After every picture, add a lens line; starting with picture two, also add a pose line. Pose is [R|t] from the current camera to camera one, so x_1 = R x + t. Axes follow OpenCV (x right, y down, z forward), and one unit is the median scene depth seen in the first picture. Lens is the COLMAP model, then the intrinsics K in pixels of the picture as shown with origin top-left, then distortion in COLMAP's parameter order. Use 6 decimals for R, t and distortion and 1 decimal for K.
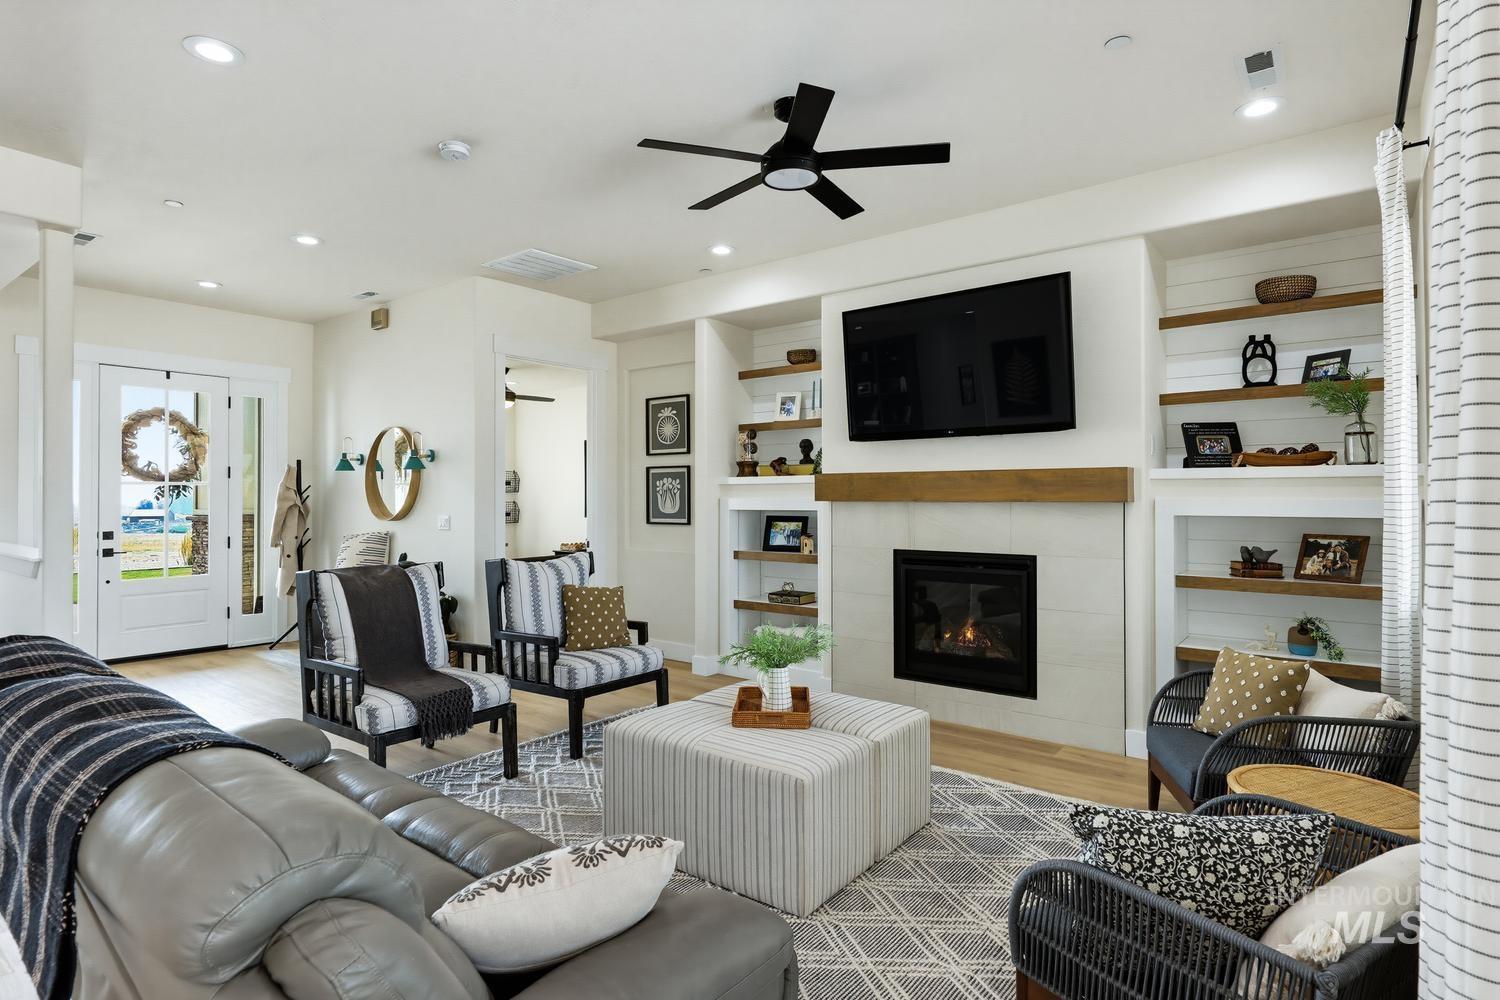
lens RADIAL K [[761.6, 0, 765.4], [0, 761.6, 499.0], [0, 0, 1]] dist [0.000790, 0.000195]
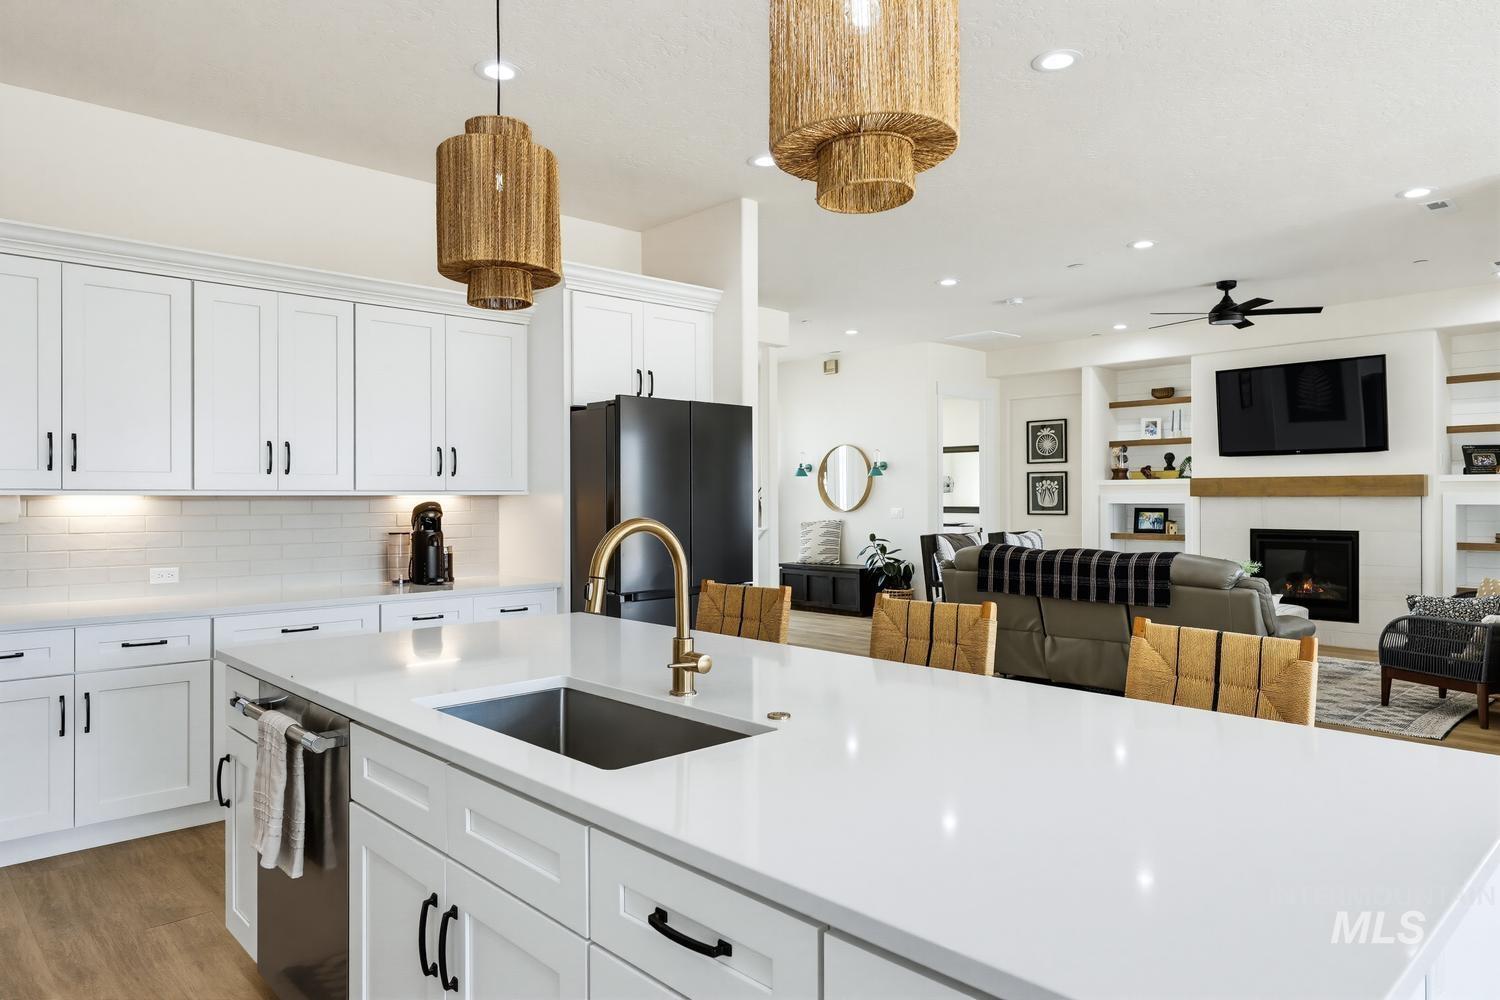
lens RADIAL K [[962.1, 0, 749.3], [0, 962.1, 508.4], [0, 0, 1]] dist [0.002024, -0.002244]
pose [[0.987419, 0.000544, -0.158124, -0.425910], [0.000569, 0.999975, 0.006992, 0.010770], [0.158124, -0.006994, 0.987395, -0.860864]]
